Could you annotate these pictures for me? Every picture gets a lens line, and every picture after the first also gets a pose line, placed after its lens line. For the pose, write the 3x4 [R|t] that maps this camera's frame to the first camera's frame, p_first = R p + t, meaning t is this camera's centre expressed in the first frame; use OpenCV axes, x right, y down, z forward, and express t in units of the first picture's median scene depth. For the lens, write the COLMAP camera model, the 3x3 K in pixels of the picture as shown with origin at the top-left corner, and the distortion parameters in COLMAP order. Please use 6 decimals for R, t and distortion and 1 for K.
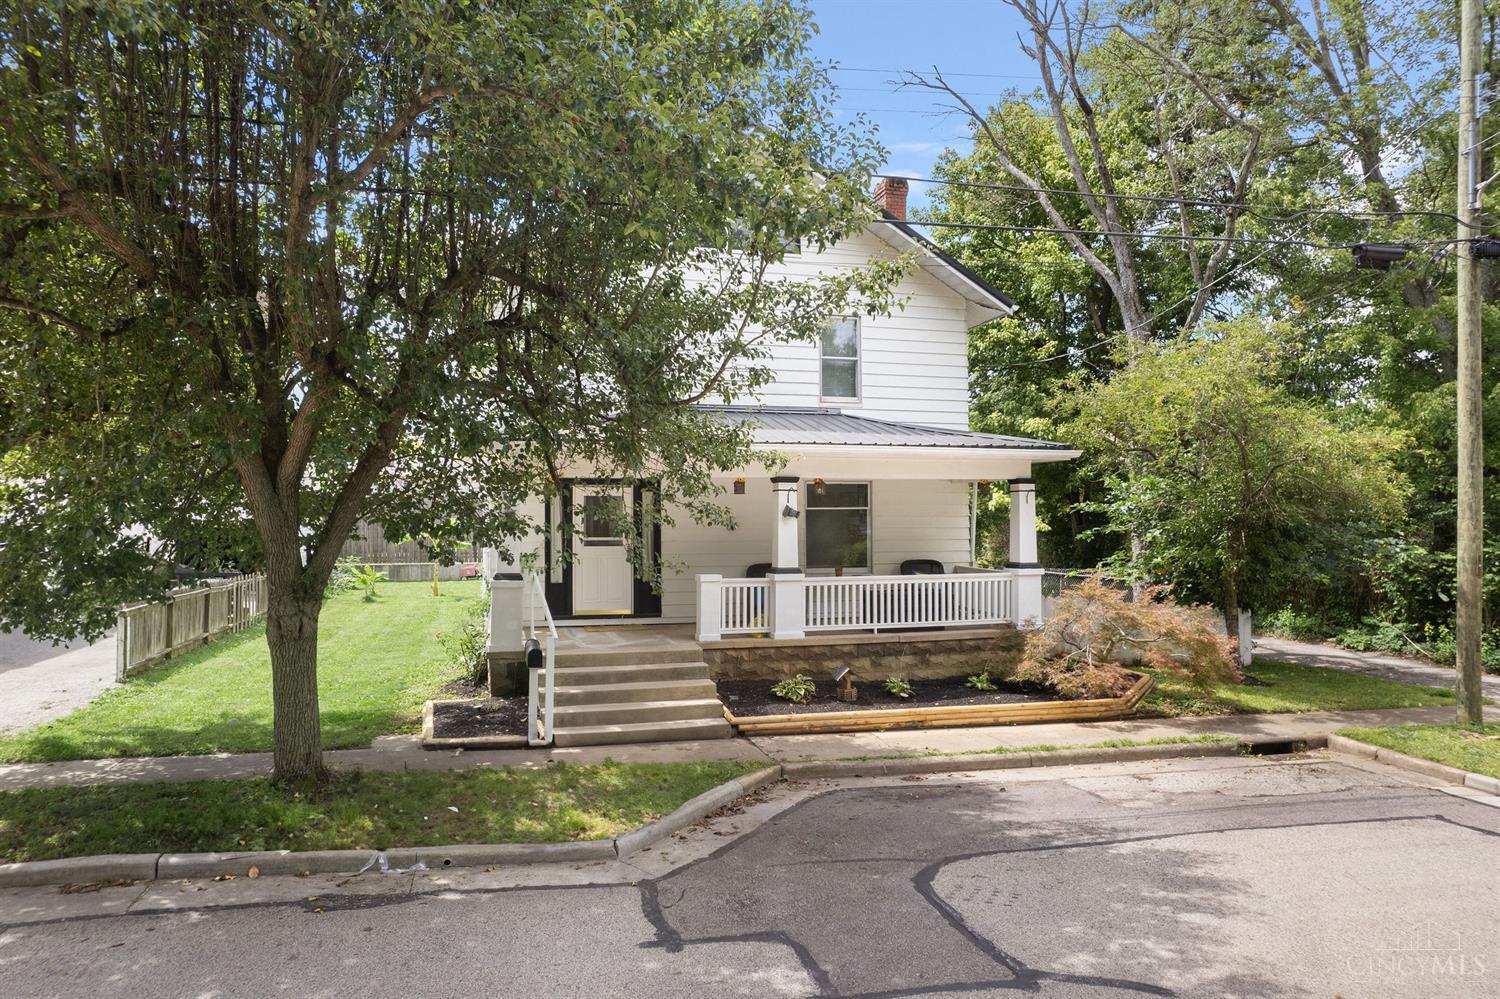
lens RADIAL K [[961.5, 0, 750.0], [0, 961.5, 499.5], [0, 0, 1]] dist [-0.083571, 0.075651]
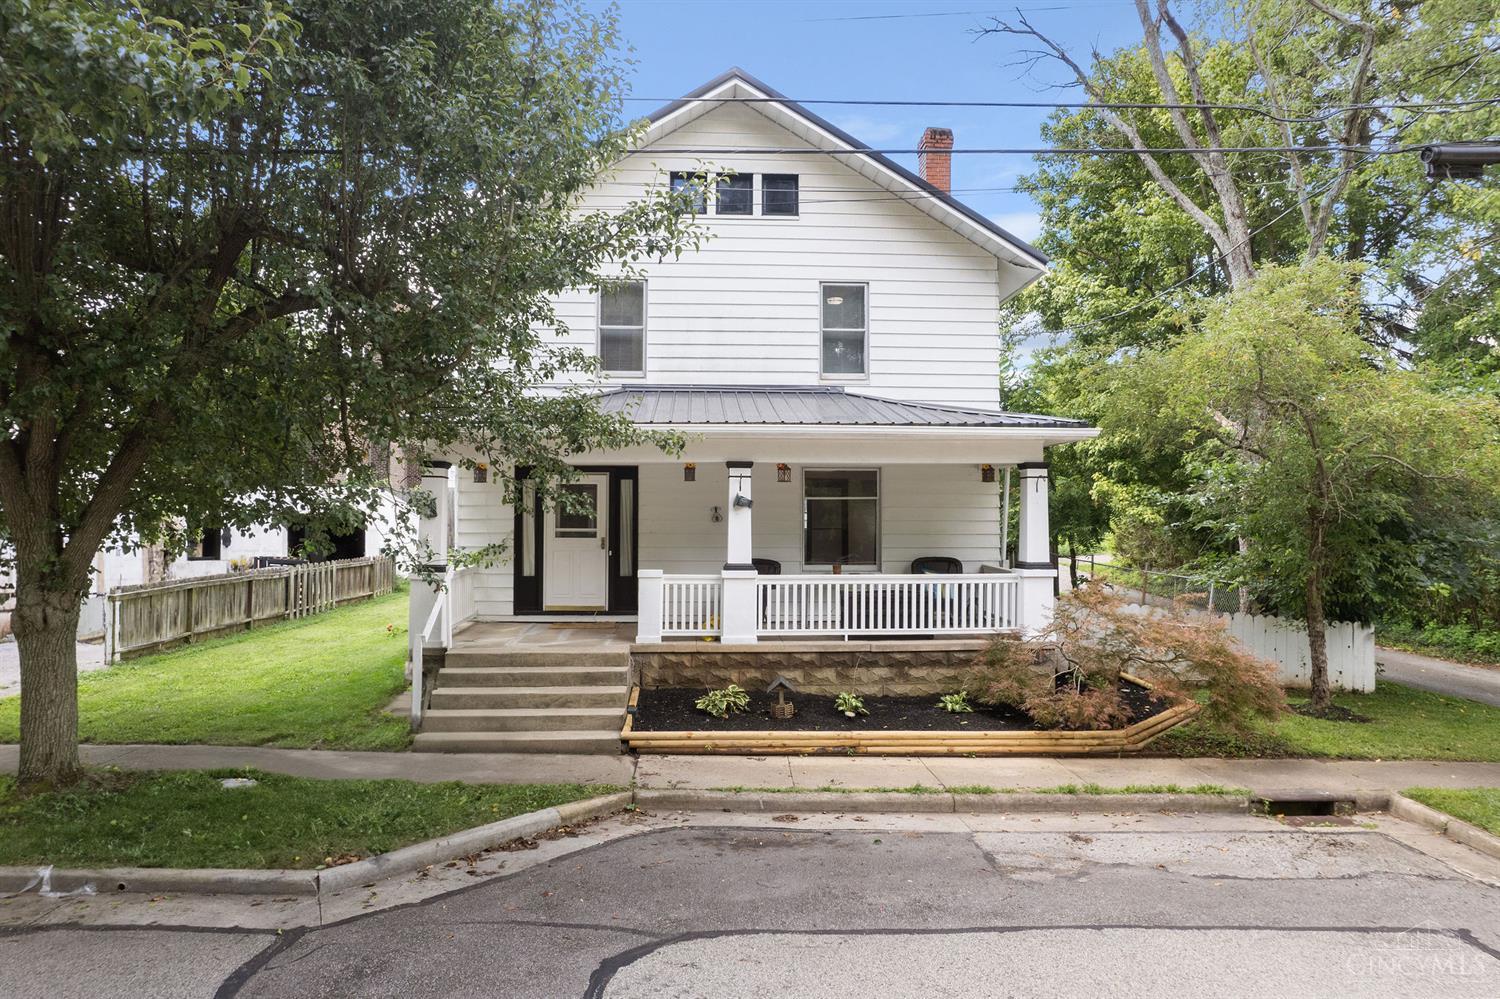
lens RADIAL K [[961.5, 0, 750.0], [0, 961.5, 499.5], [0, 0, 1]] dist [-0.083571, 0.075651]
pose [[0.979482, 0.001728, -0.201524, 0.265365], [-0.000863, 0.999990, 0.004378, 0.009216], [0.201529, -0.004114, 0.979474, 0.155150]]
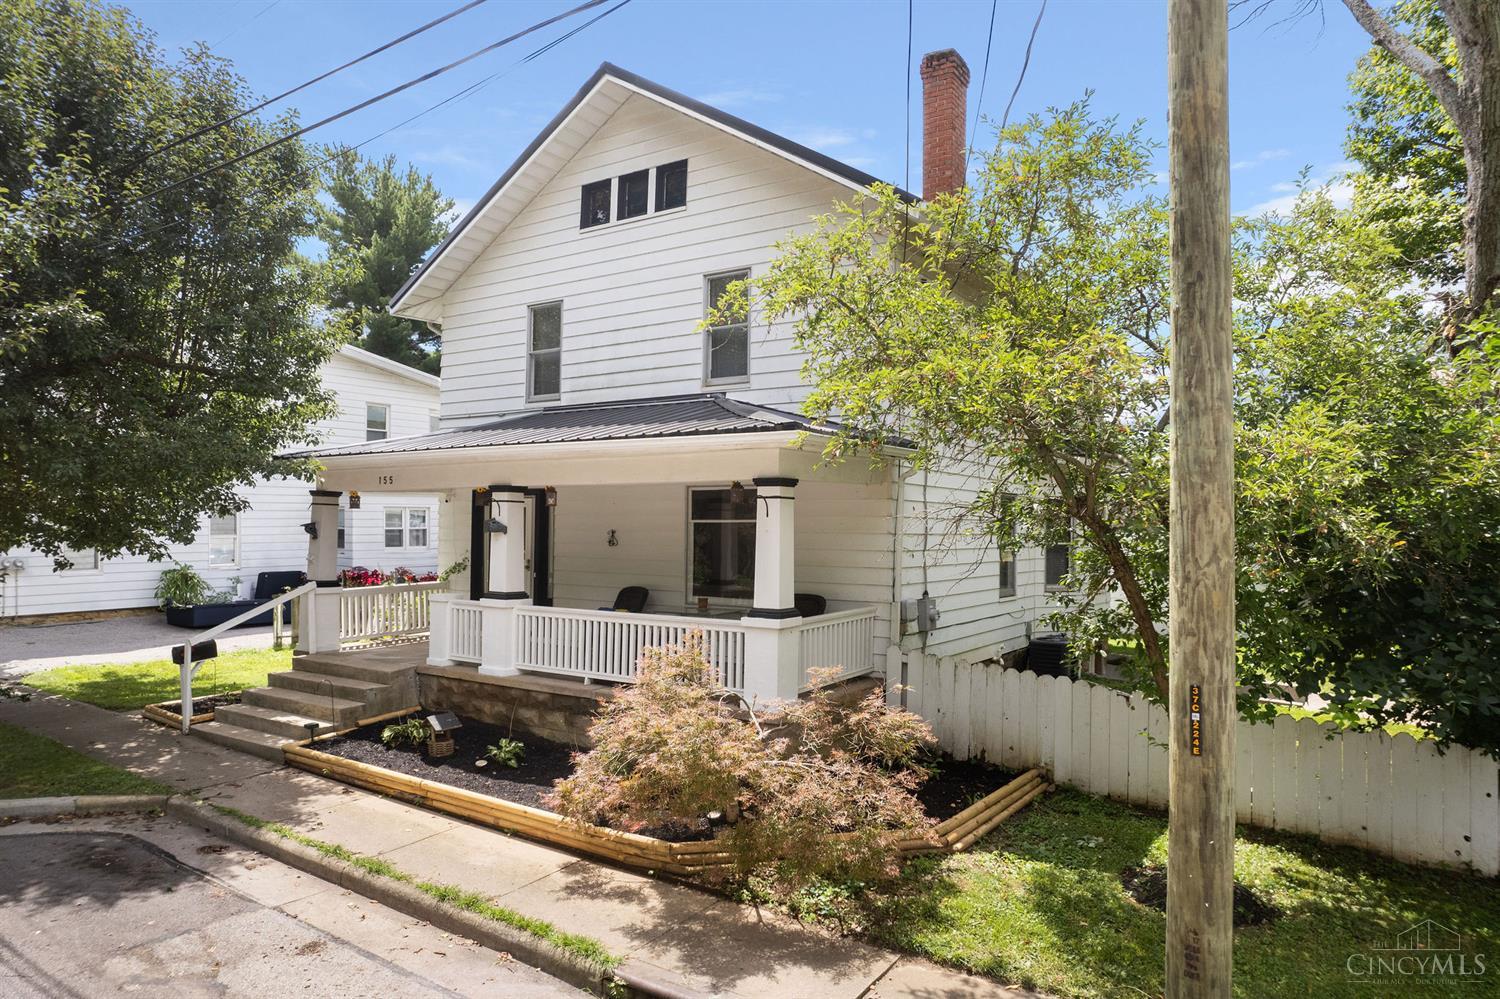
lens RADIAL K [[956.3, 0, 736.5], [0, 956.3, 518.0], [0, 0, 1]] dist [-0.078346, 0.072161]
pose [[0.669336, 0.004130, -0.742948, 0.945013], [0.008538, 0.999876, 0.013251, -0.004688], [0.742910, -0.015212, 0.669218, 0.689464]]
